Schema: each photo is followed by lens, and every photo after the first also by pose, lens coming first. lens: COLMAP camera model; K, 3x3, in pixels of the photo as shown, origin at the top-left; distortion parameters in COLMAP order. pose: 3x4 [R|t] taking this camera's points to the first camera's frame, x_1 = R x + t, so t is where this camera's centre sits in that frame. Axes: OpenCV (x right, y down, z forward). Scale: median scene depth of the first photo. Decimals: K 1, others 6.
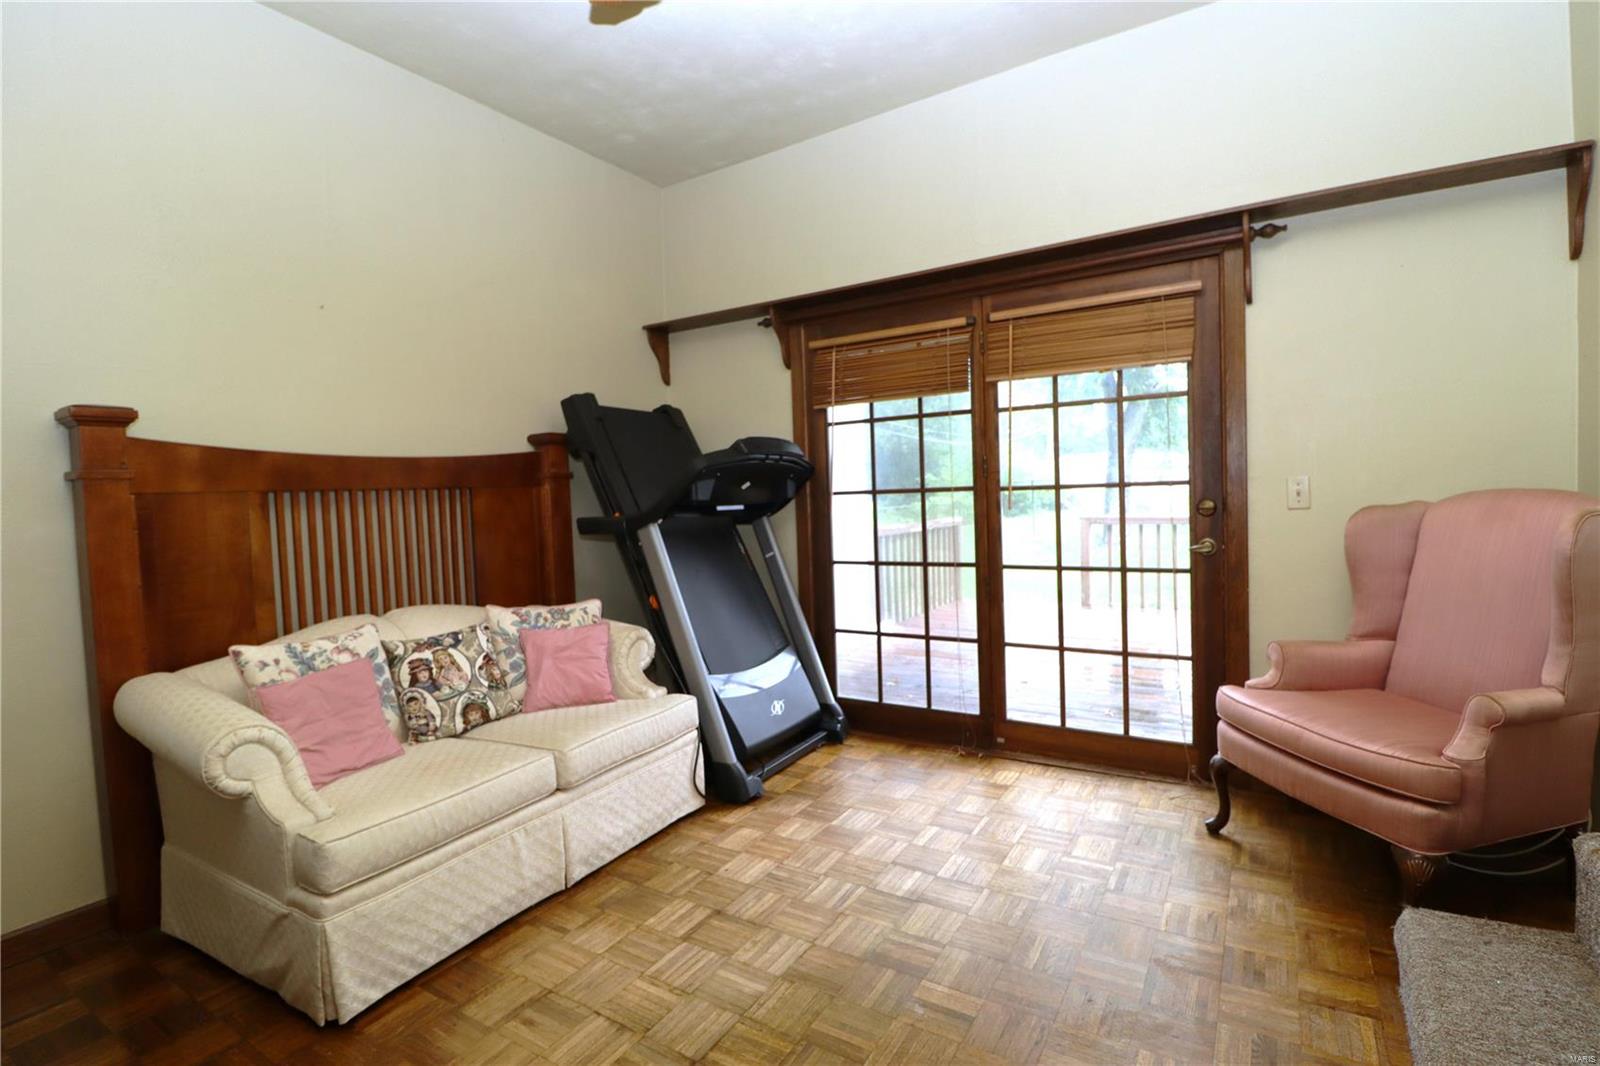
lens RADIAL K [[742.0, 0, 810.8], [0, 742.0, 524.0], [0, 0, 1]] dist [0.000756, -0.012527]
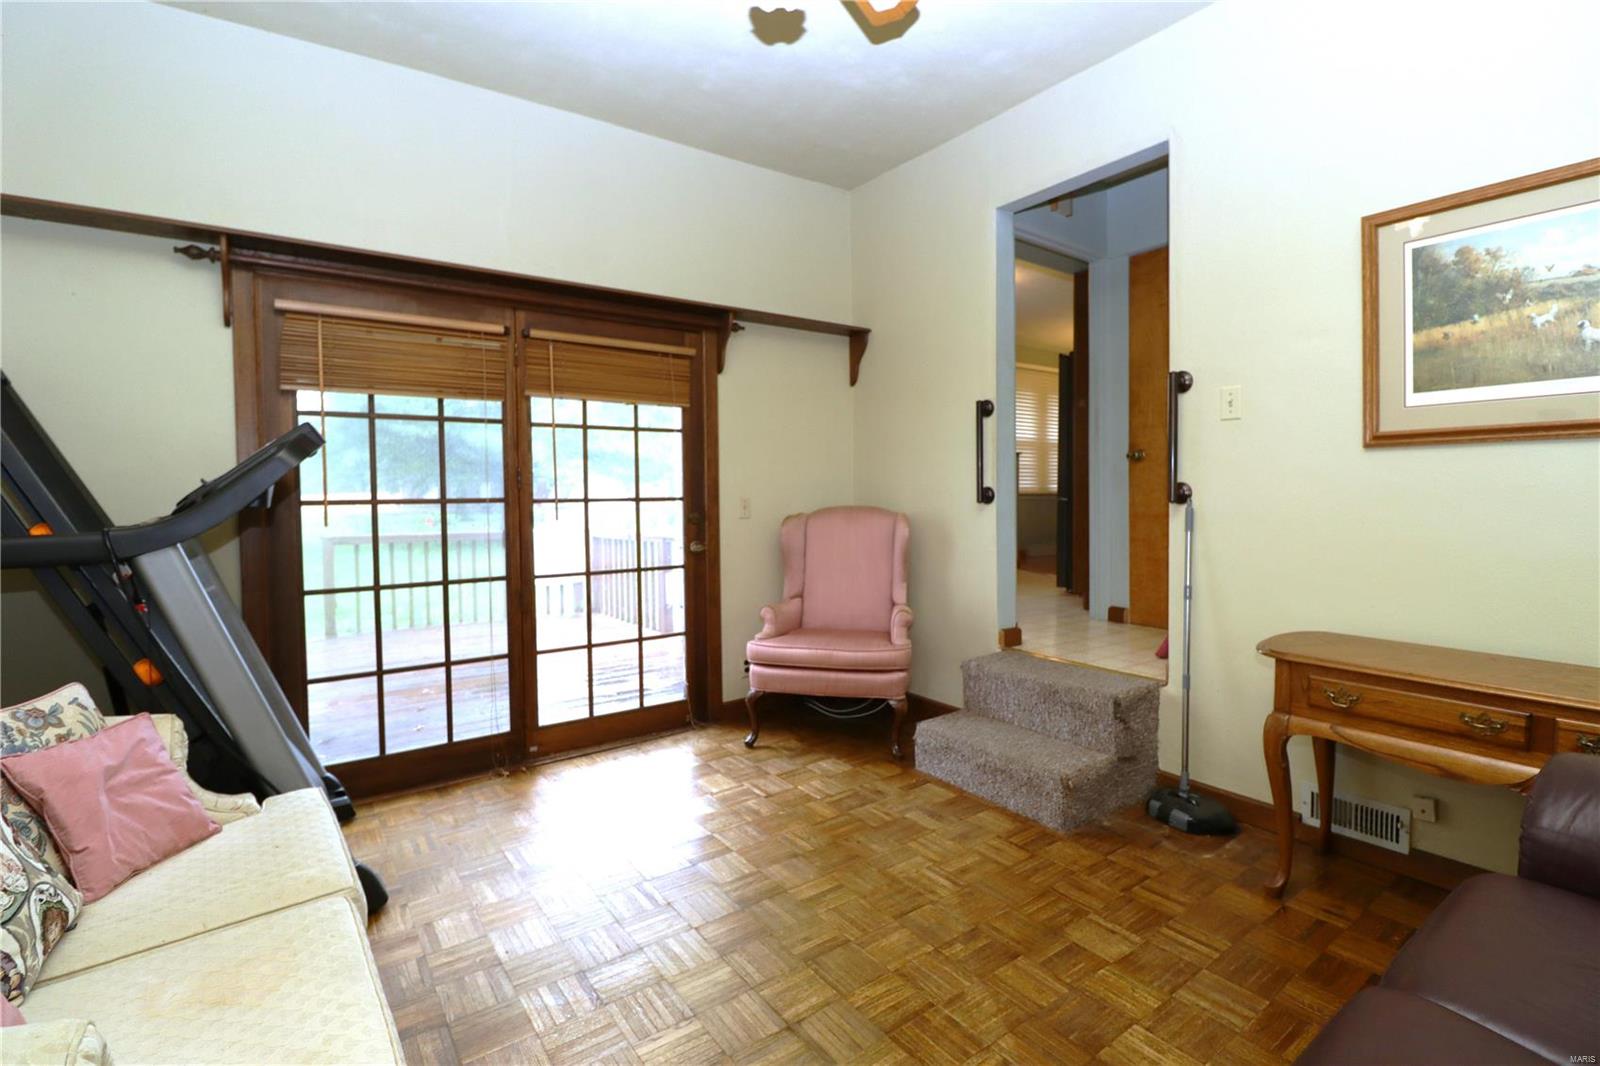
lens RADIAL K [[742.0, 0, 810.8], [0, 742.0, 524.0], [0, 0, 1]] dist [0.000756, -0.012527]
pose [[0.379109, -0.005443, 0.925336, -0.609137], [0.034343, 0.999377, -0.008192, 0.006308], [-0.924715, 0.034884, 0.379059, 0.290362]]
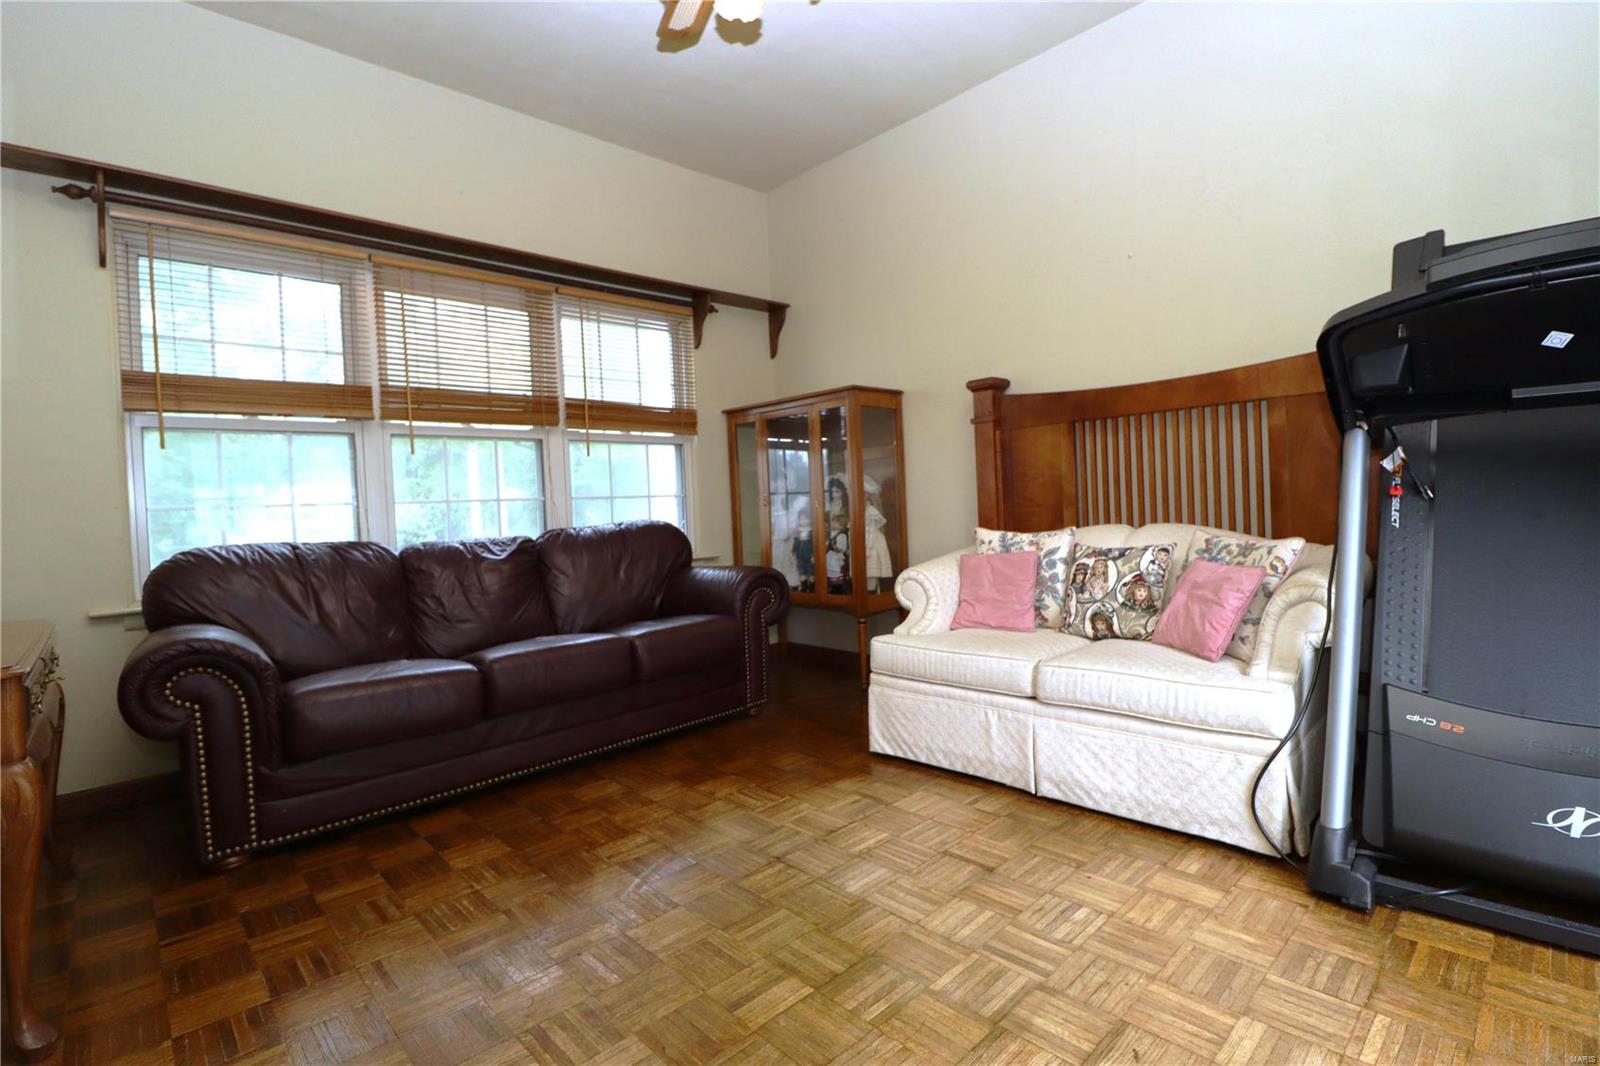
lens RADIAL K [[754.6, 0, 804.8], [0, 754.6, 519.6], [0, 0, 1]] dist [-0.000786, -0.000603]
pose [[-0.252139, 0.070439, -0.965124, 0.573699], [0.013833, 0.997508, 0.069188, 0.025705], [0.967592, 0.004095, -0.252485, 0.741971]]
